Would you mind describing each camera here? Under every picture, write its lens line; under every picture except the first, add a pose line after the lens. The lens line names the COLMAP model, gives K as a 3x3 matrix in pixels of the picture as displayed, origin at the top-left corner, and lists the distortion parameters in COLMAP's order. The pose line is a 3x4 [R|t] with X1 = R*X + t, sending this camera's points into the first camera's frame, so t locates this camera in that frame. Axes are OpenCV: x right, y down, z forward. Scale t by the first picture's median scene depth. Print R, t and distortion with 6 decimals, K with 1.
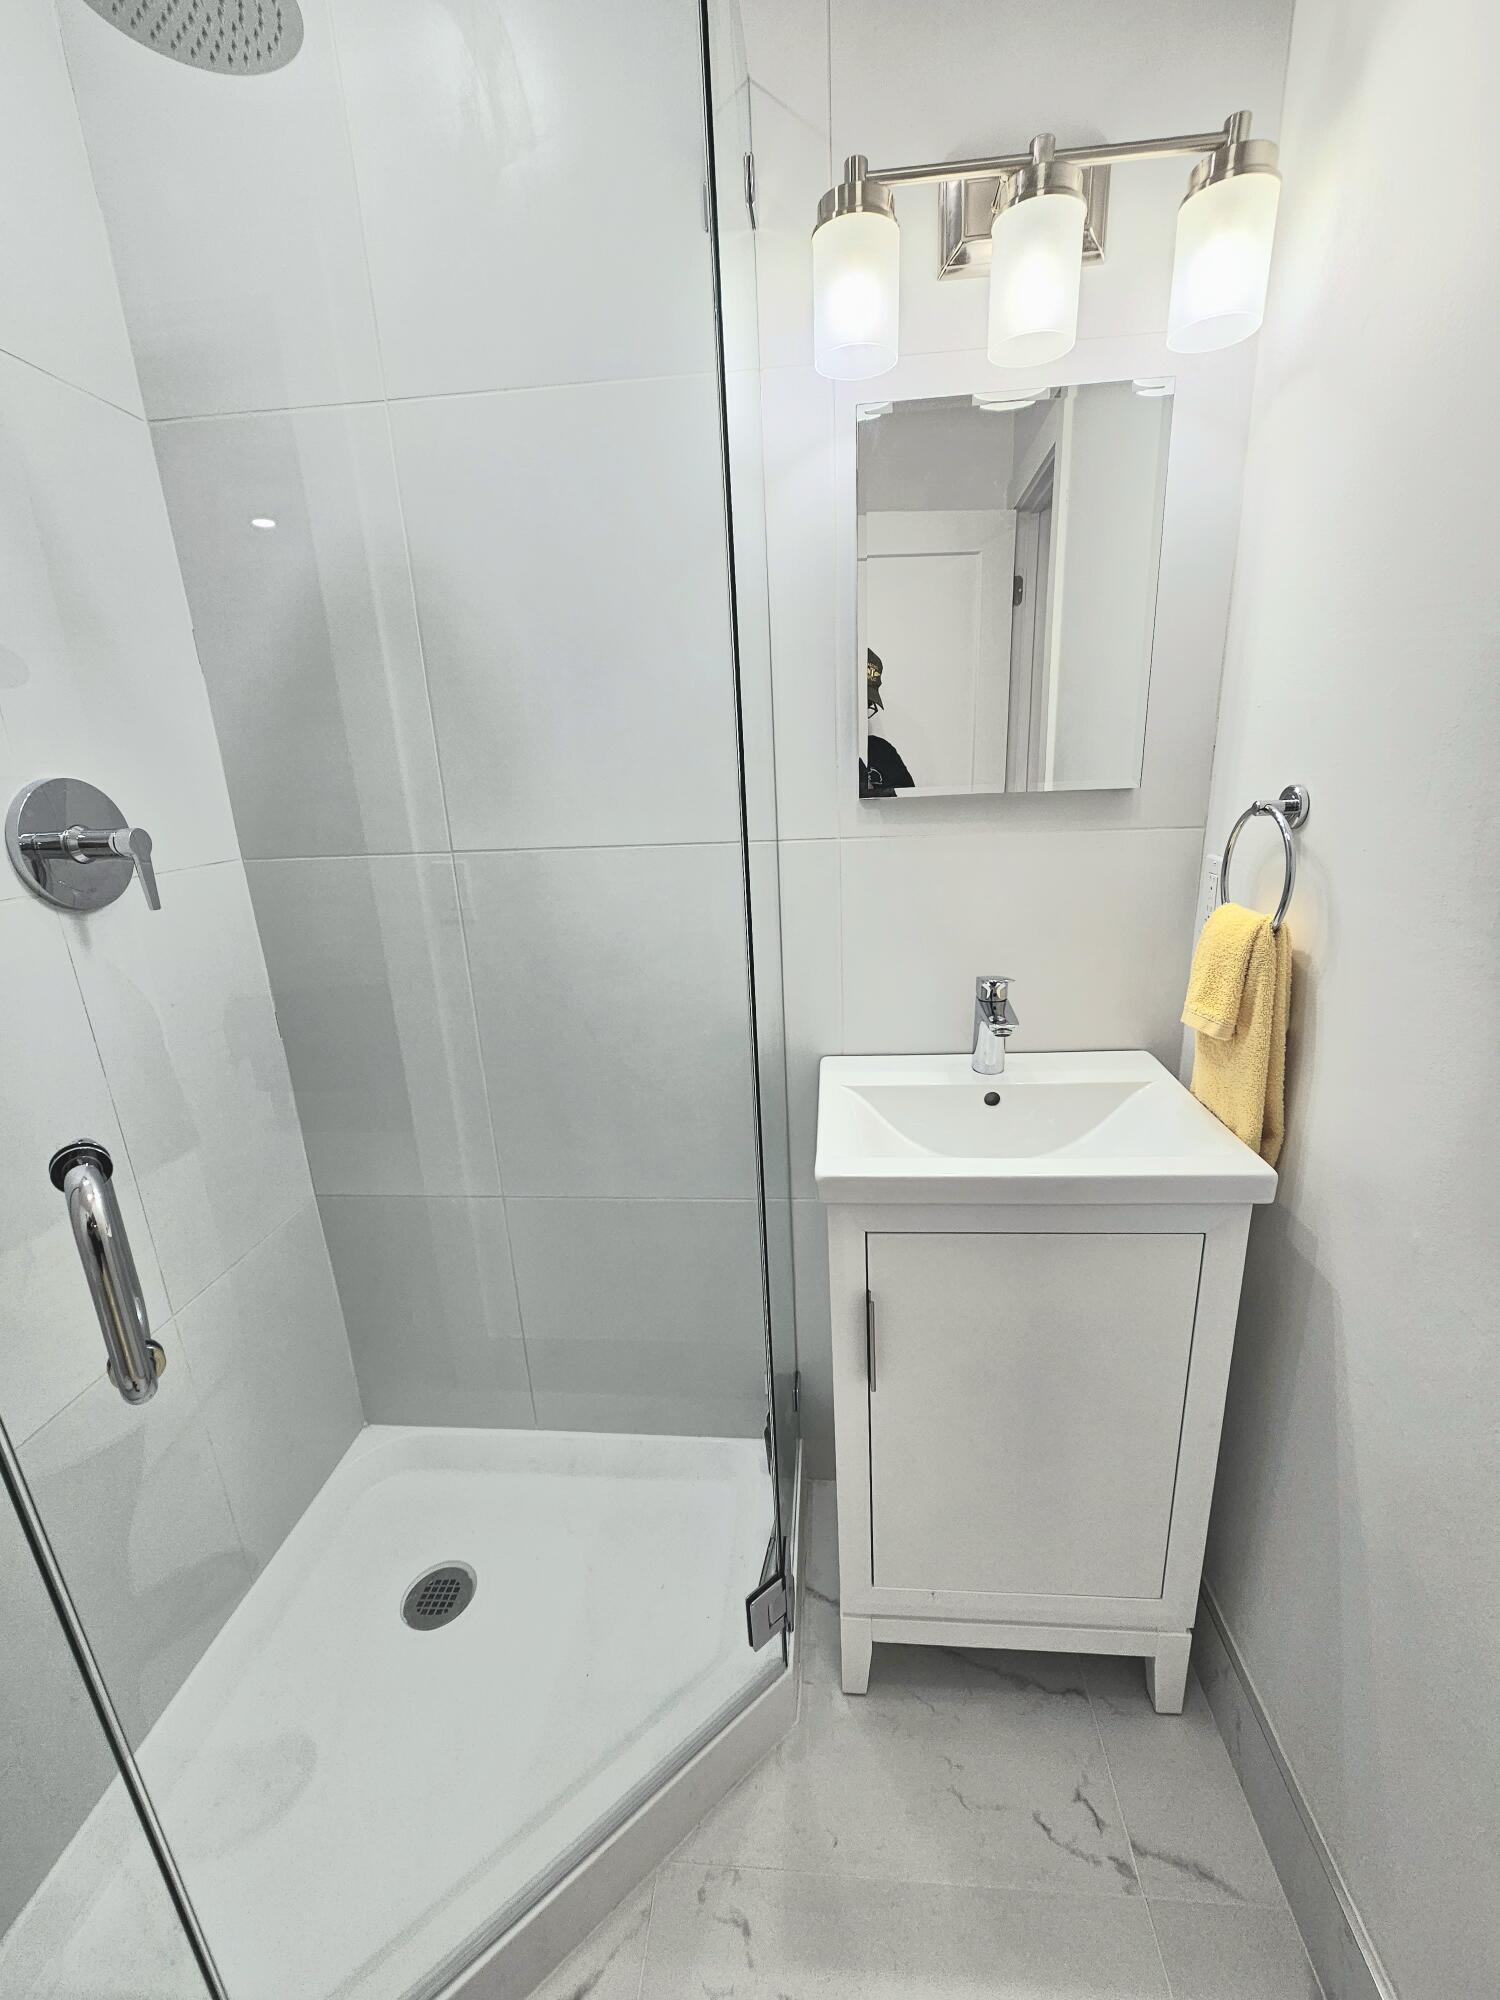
lens RADIAL K [[815.4, 0, 757.4], [0, 815.4, 1011.1], [0, 0, 1]] dist [-0.002231, 0.000129]
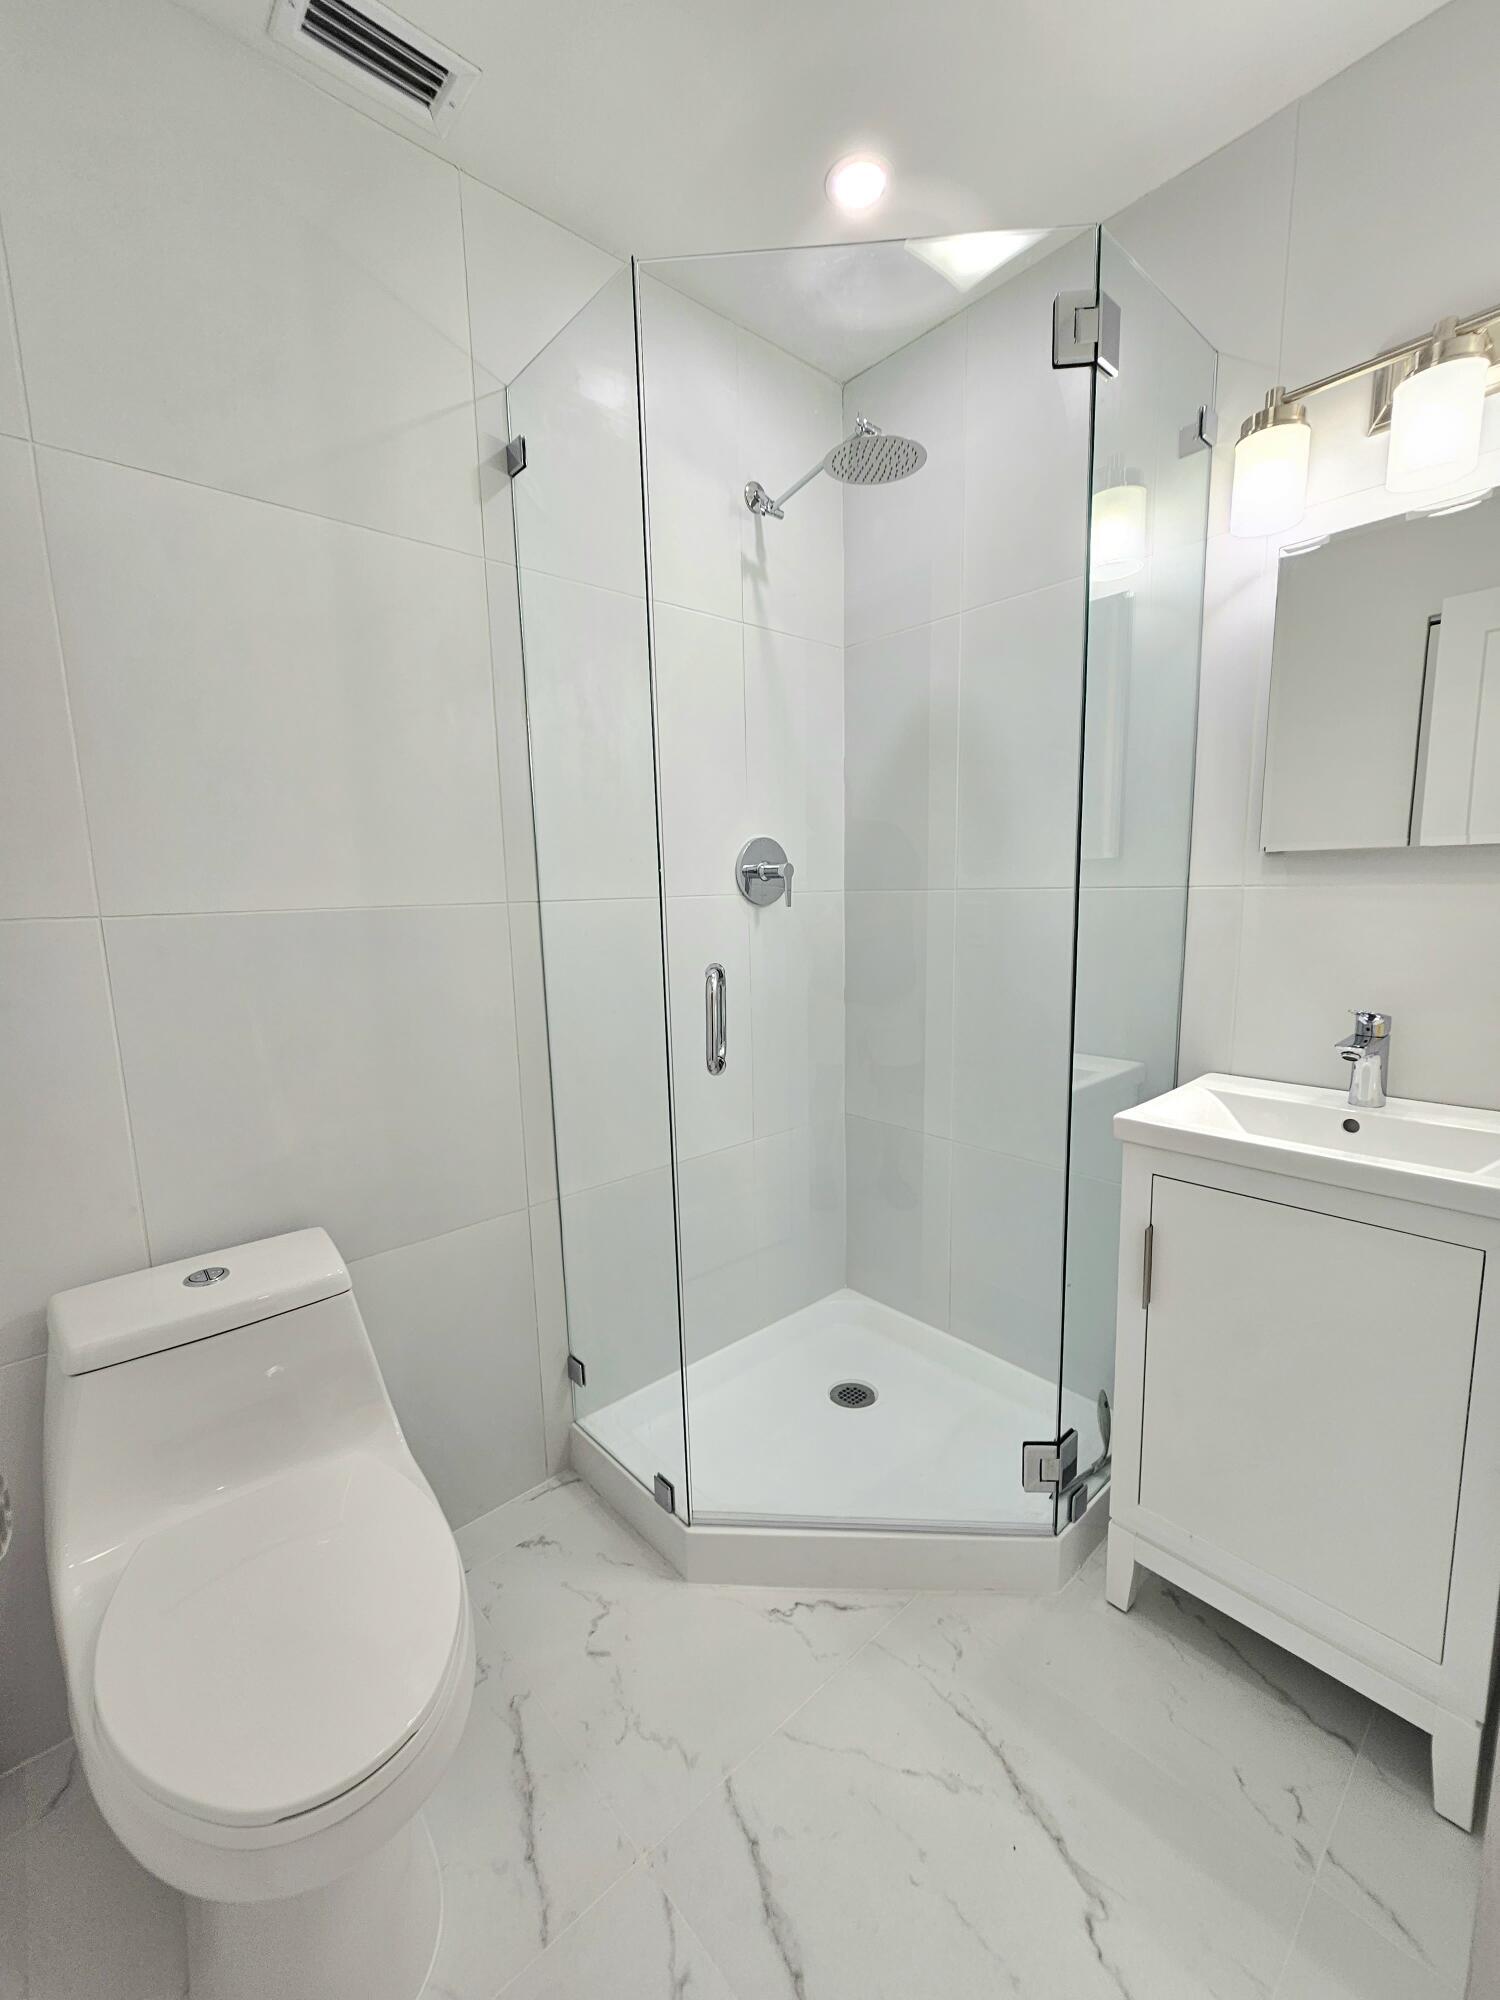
lens RADIAL K [[815.4, 0, 757.4], [0, 815.4, 1011.1], [0, 0, 1]] dist [-0.002231, 0.000129]
pose [[0.729913, 0.129645, -0.671132, 0.470162], [-0.206827, 0.977712, -0.036073, 0.184801], [0.651498, 0.165138, 0.740460, -0.363347]]
